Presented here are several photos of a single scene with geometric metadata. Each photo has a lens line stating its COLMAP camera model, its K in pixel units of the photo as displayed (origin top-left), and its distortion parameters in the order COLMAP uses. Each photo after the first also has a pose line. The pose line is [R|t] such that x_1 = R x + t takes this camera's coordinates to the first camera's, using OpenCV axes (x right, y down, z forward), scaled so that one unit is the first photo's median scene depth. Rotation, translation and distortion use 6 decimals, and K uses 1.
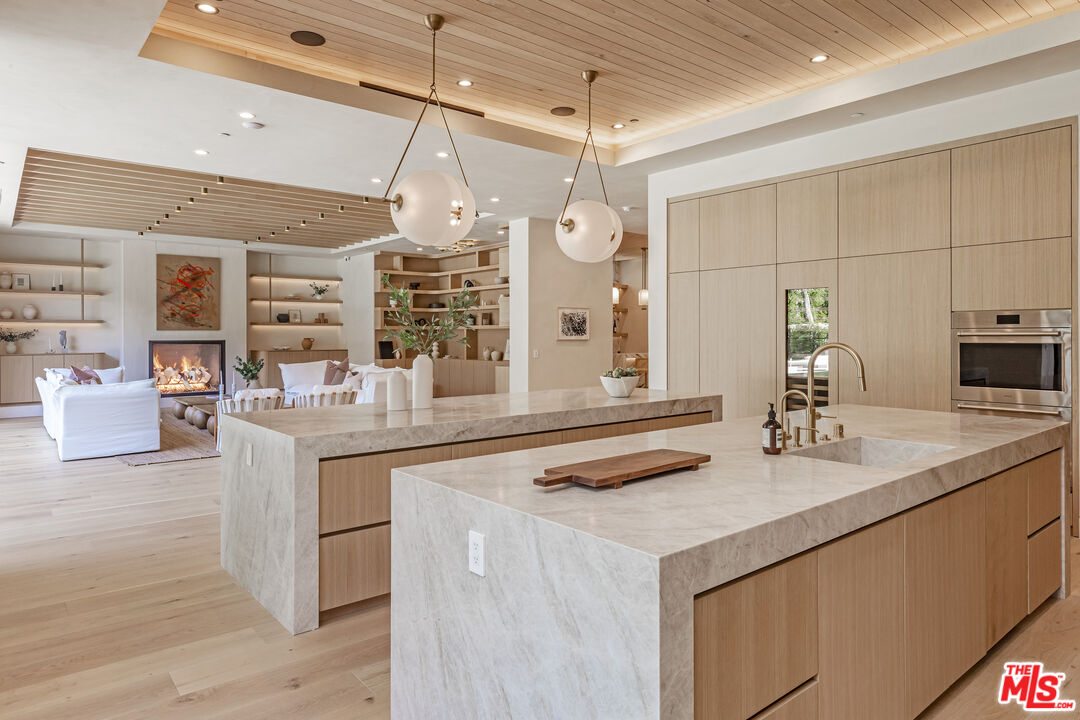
lens RADIAL K [[648.9, 0, 543.4], [0, 648.9, 329.2], [0, 0, 1]] dist [0.003157, 0.001208]
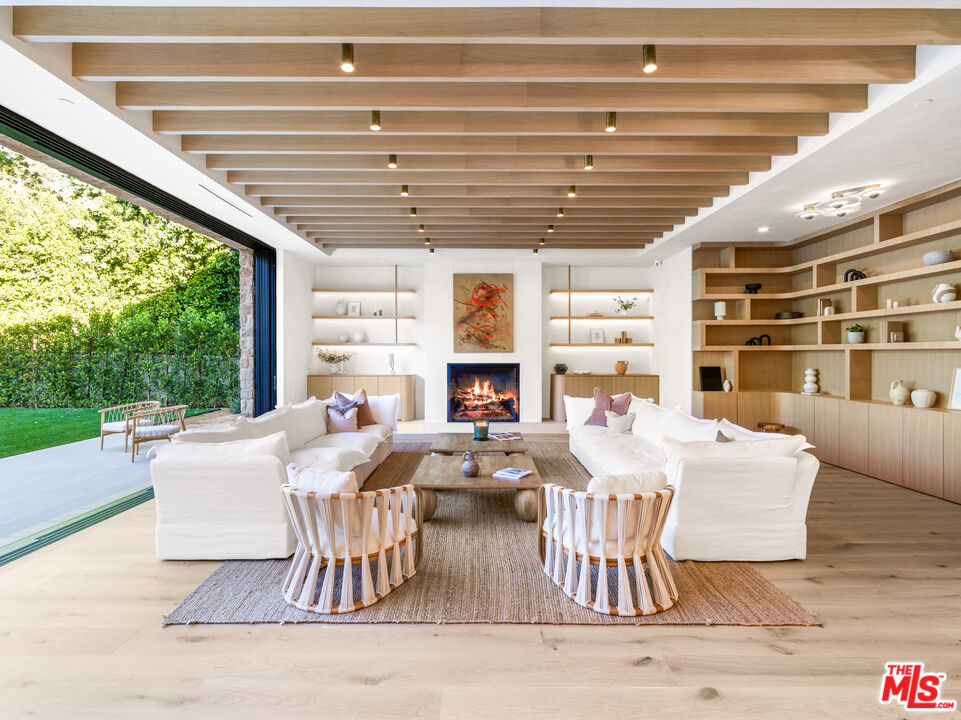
lens RADIAL K [[484.3, 0, 480.5], [0, 484.3, 360.0], [0, 0, 1]] dist [-0.000577, -0.000563]
pose [[0.776473, 0.007089, -0.630110, -0.103579], [0.004828, 0.999840, 0.017197, 0.000241], [0.630132, -0.016395, 0.776315, 0.435686]]
